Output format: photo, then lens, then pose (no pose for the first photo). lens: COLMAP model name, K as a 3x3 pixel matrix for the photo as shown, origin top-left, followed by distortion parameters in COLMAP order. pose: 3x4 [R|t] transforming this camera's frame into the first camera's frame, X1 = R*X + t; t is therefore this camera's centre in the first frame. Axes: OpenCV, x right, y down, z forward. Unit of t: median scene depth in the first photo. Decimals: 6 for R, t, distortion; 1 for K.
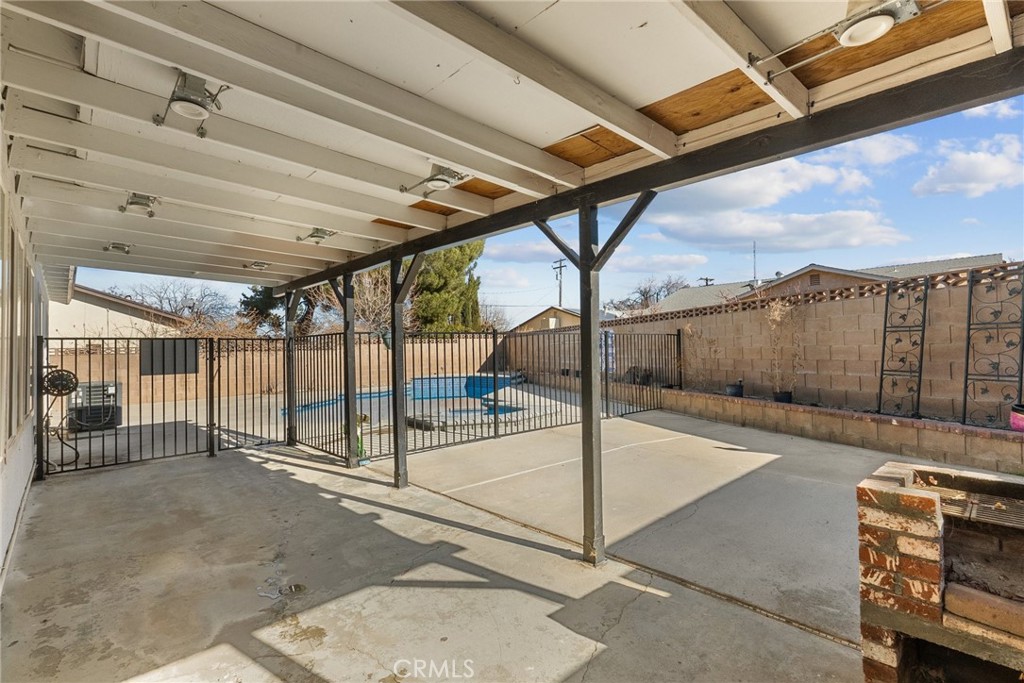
lens RADIAL K [[466.7, 0, 510.2], [0, 466.7, 345.1], [0, 0, 1]] dist [-0.000103, 0.000879]
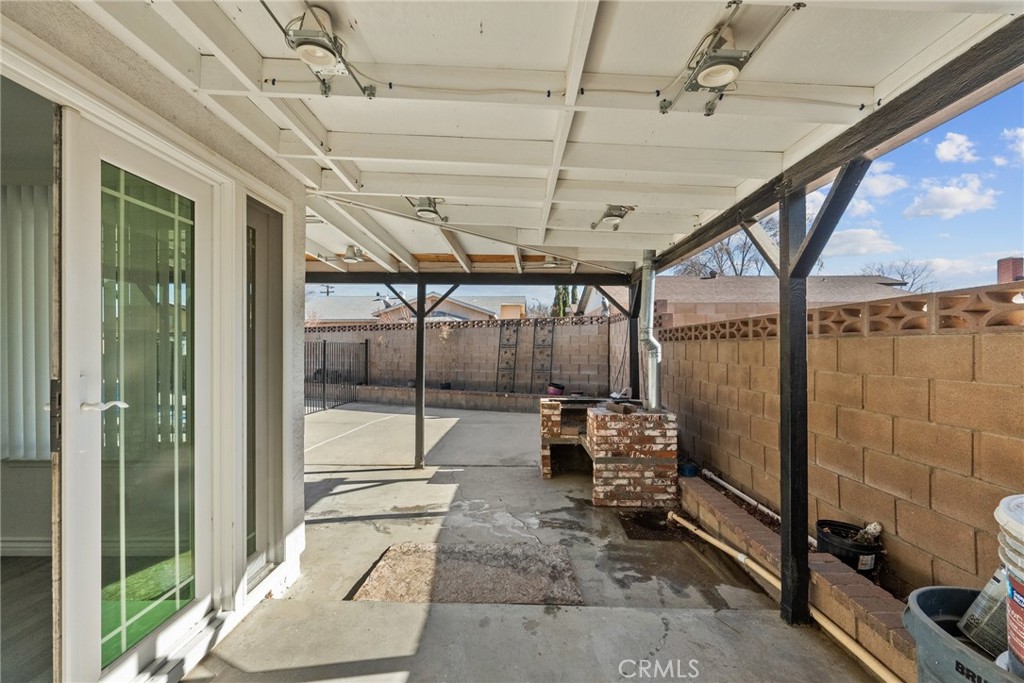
lens RADIAL K [[466.7, 0, 510.2], [0, 466.7, 345.1], [0, 0, 1]] dist [-0.000103, 0.000879]
pose [[0.694427, 0.026377, 0.719080, -0.505082], [-0.023326, 0.999628, -0.014141, -0.013085], [-0.719185, -0.006953, 0.694784, -0.313561]]
